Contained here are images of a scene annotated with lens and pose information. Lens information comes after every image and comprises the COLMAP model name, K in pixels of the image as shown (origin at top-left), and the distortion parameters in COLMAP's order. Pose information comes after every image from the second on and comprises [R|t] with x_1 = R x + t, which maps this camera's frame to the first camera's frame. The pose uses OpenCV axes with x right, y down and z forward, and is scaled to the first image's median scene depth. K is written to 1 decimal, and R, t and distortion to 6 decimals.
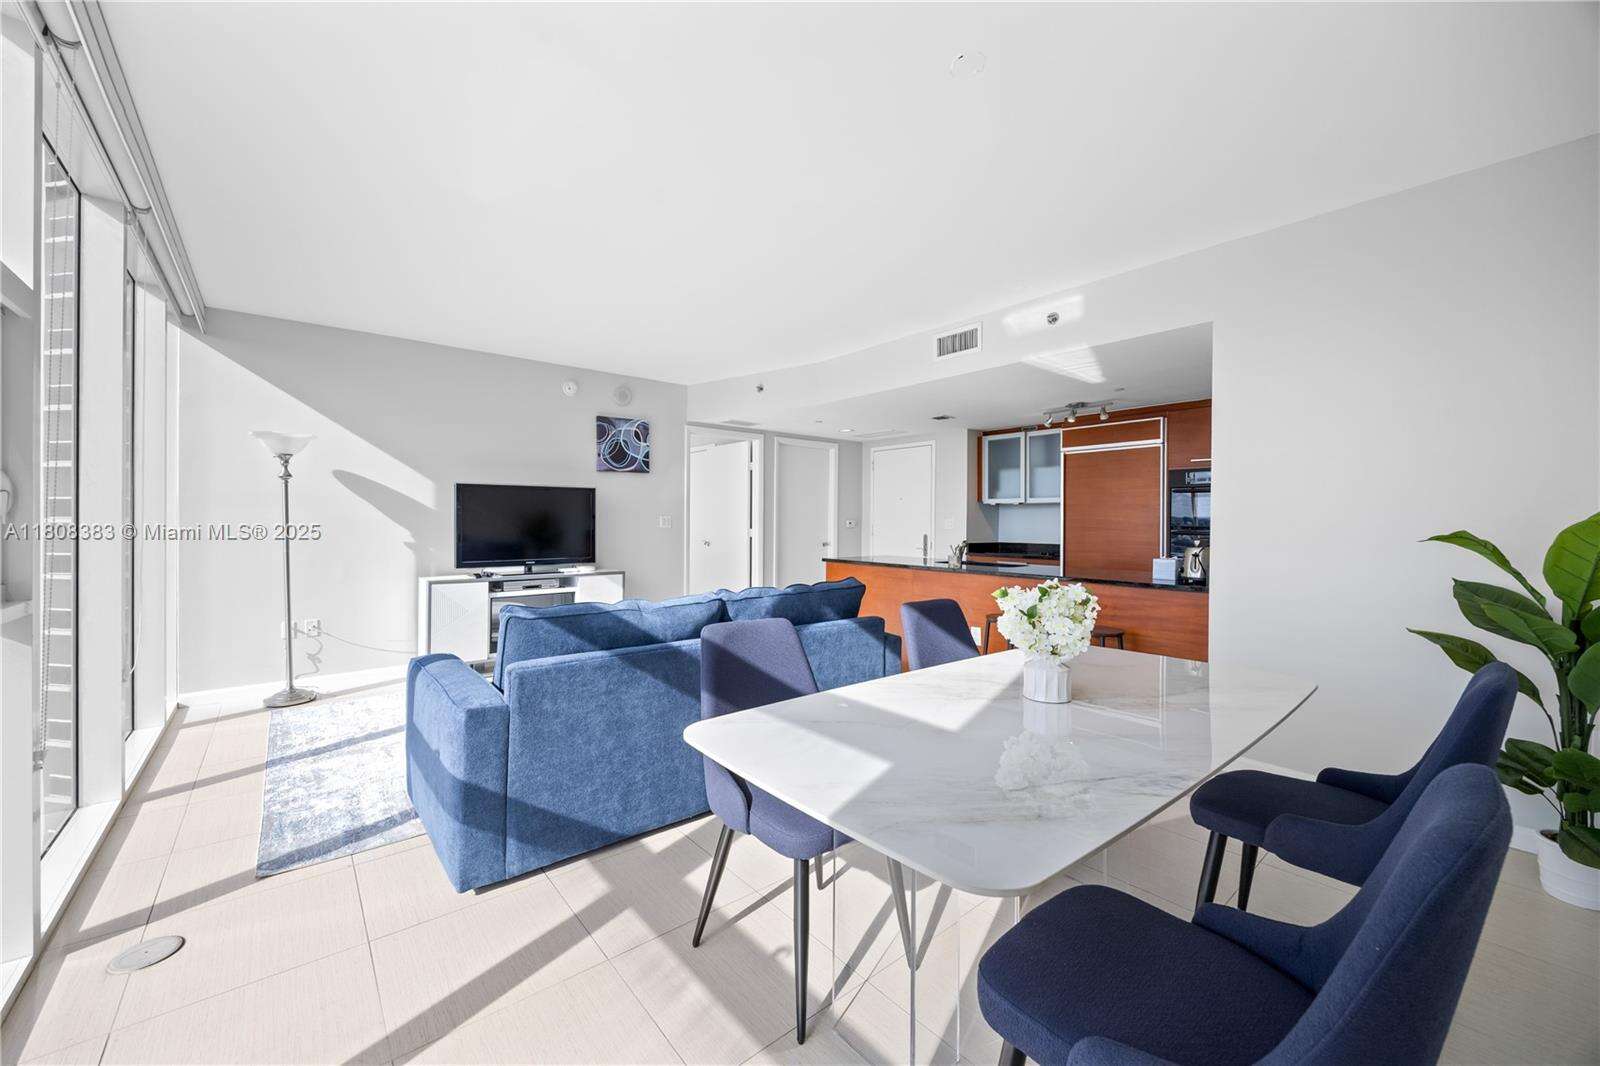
lens RADIAL K [[617.1, 0, 788.1], [0, 617.1, 524.3], [0, 0, 1]] dist [0.002286, 0.000204]
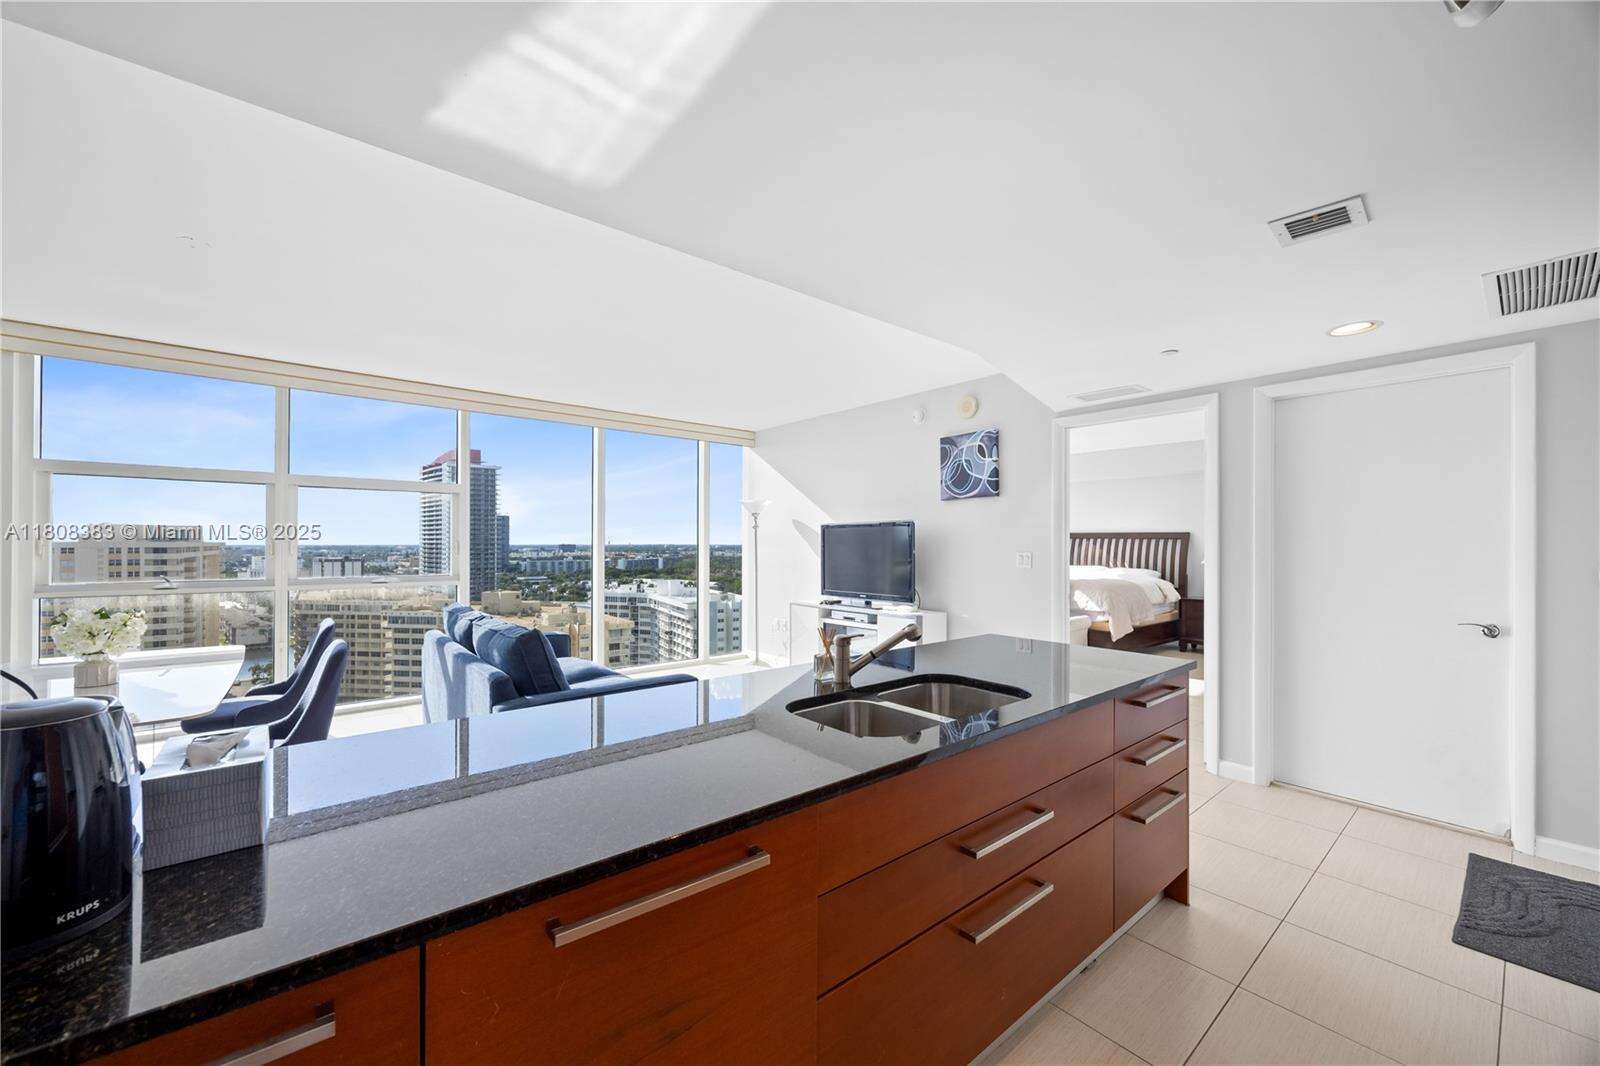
lens RADIAL K [[617.1, 0, 801.9], [0, 617.1, 539.2], [0, 0, 1]] dist [0.002286, 0.000204]
pose [[0.012817, -0.013733, -0.999824, 0.556044], [-0.006829, 0.999881, -0.013821, -0.017243], [0.999895, 0.007005, 0.012721, 0.772493]]
